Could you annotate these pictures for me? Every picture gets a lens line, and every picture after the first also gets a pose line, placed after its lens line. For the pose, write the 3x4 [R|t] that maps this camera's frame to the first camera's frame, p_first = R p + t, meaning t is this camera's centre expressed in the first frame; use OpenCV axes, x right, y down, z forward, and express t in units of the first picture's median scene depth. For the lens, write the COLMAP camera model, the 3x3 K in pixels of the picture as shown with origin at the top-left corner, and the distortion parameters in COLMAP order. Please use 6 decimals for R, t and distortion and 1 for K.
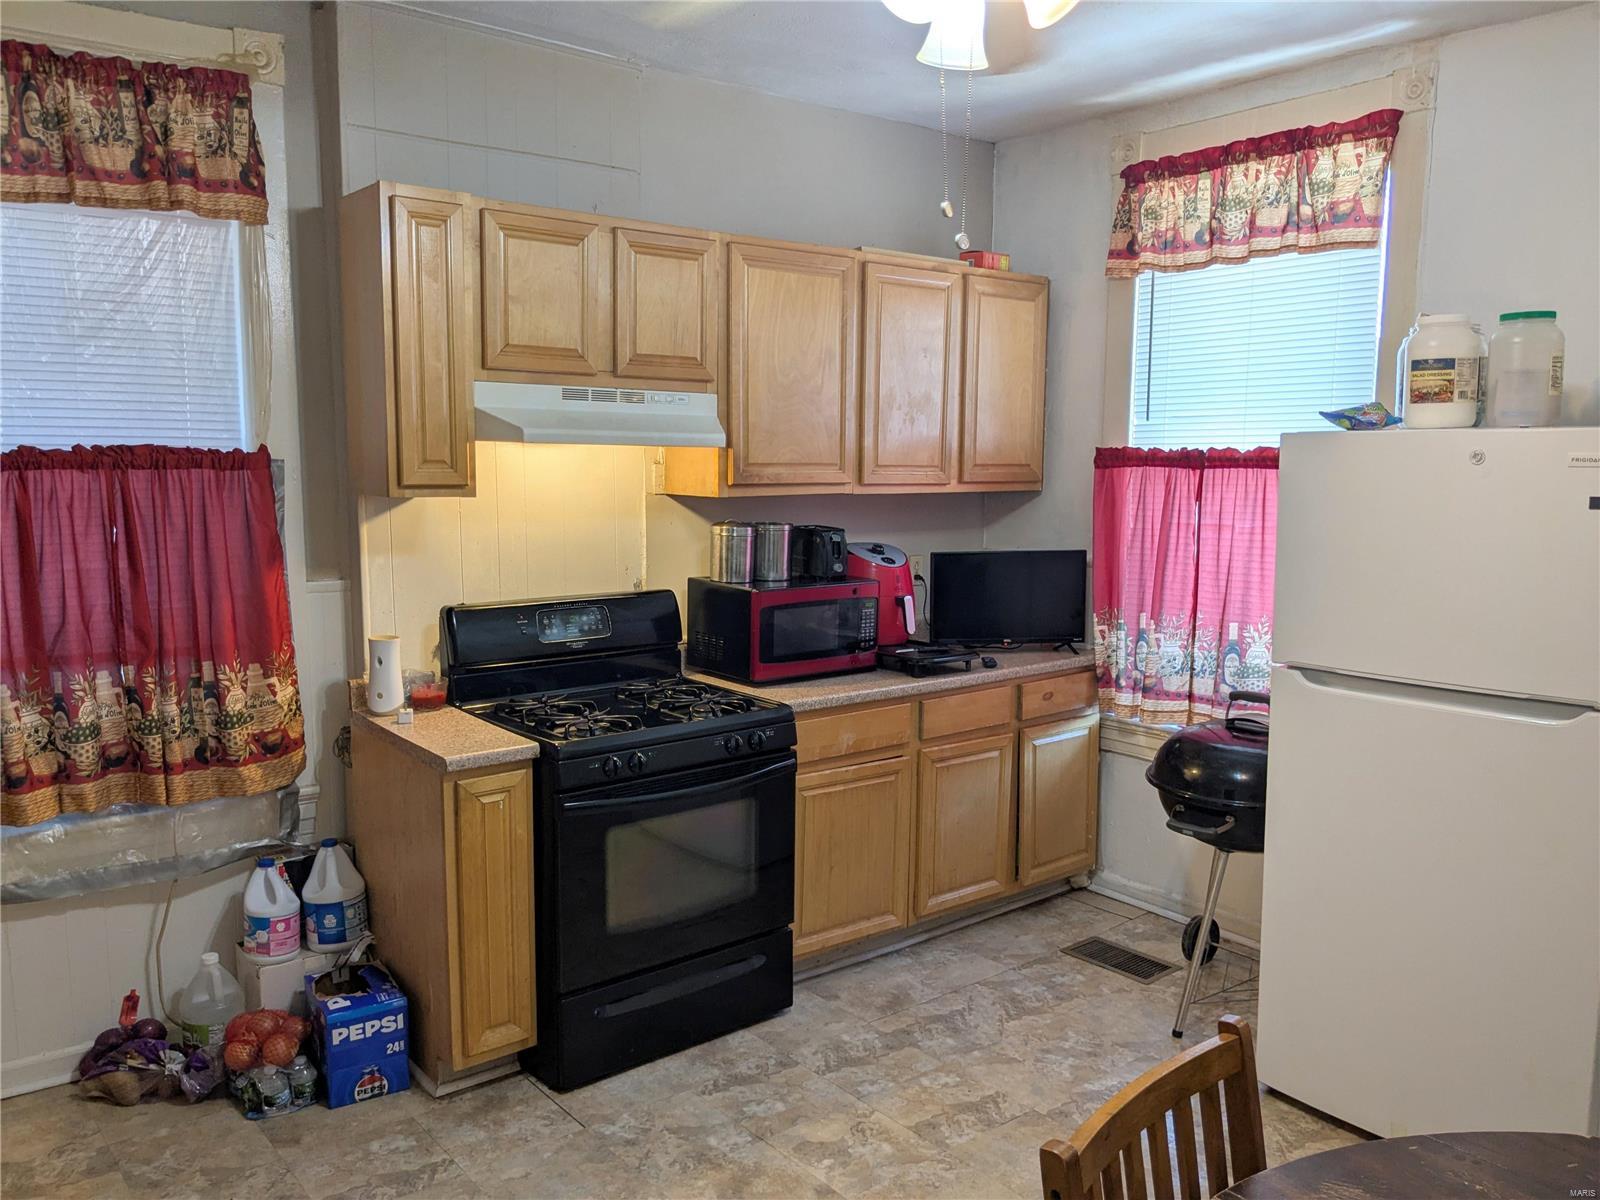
lens RADIAL K [[1283.9, 0, 798.4], [0, 1283.9, 617.2], [0, 0, 1]] dist [0.053466, -0.090558]
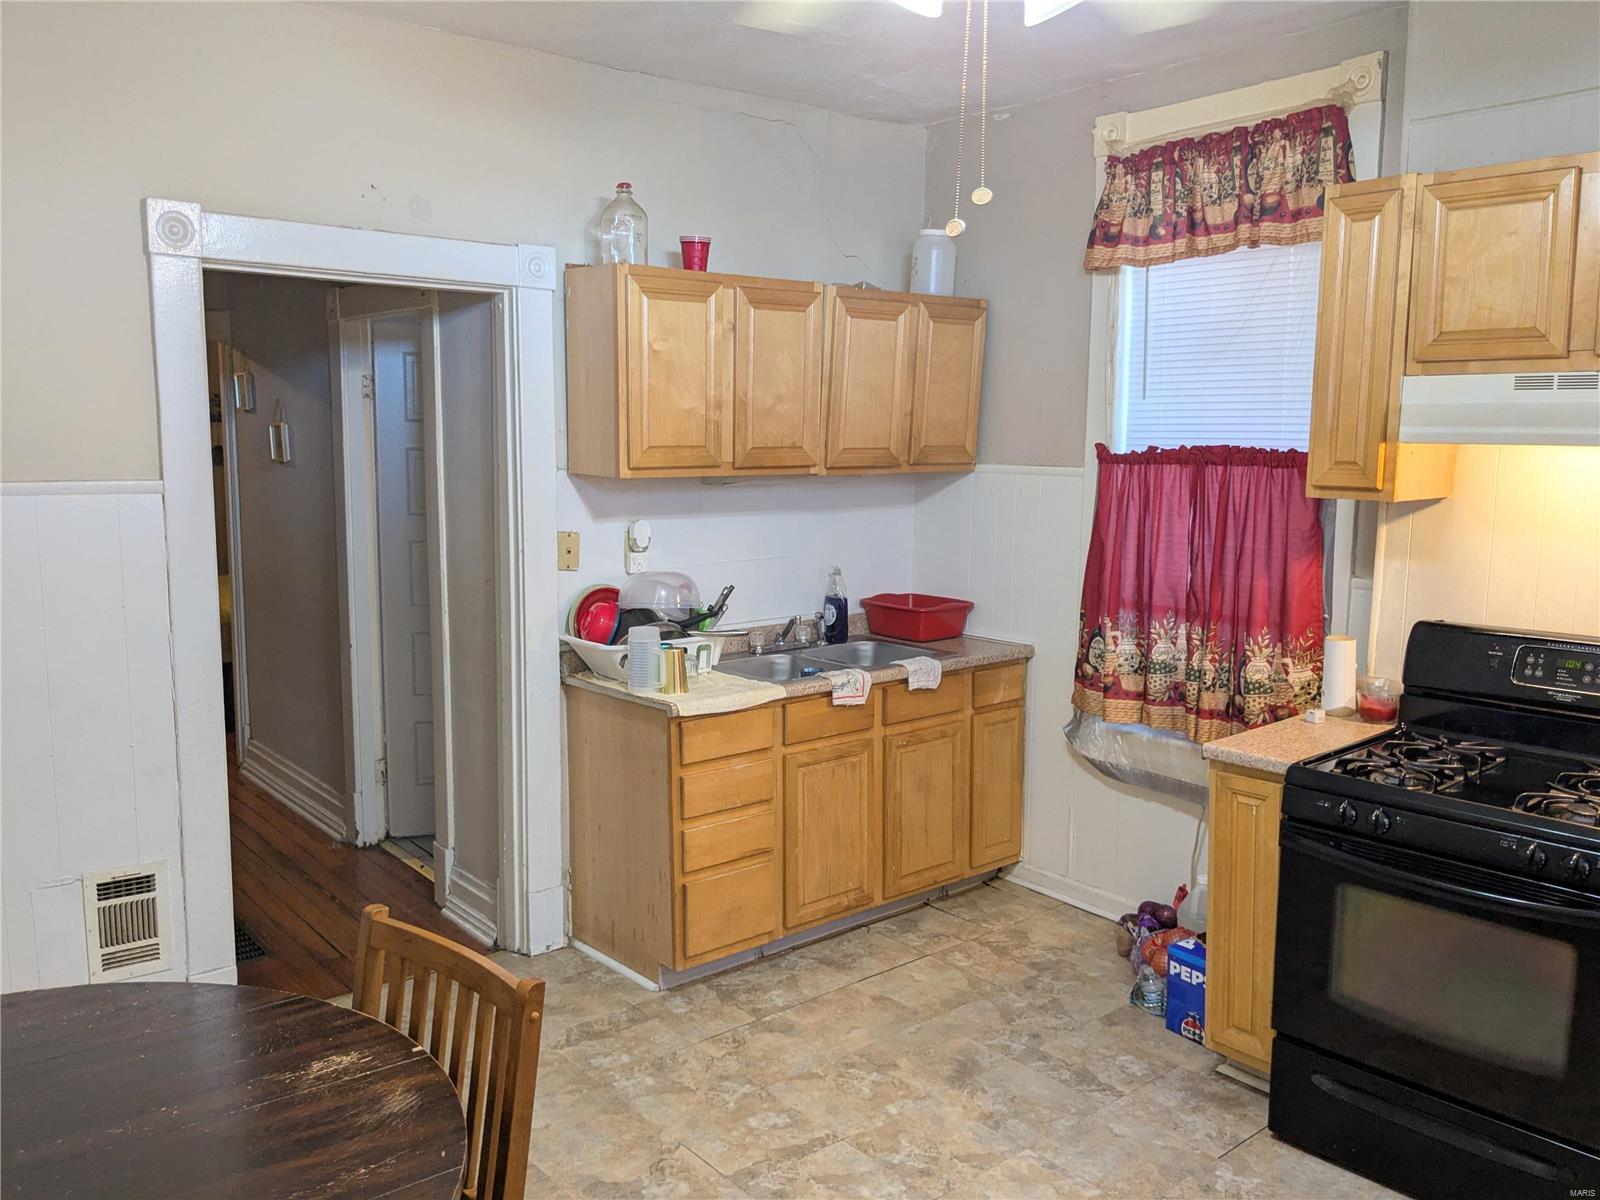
lens RADIAL K [[1283.9, 0, 804.2], [0, 1283.9, 598.6], [0, 0, 1]] dist [0.053466, -0.090558]
pose [[0.014141, 0.120051, -0.992667, 0.572218], [-0.133447, 0.984112, 0.117116, -0.065593], [0.990955, 0.130813, 0.029937, 0.479666]]
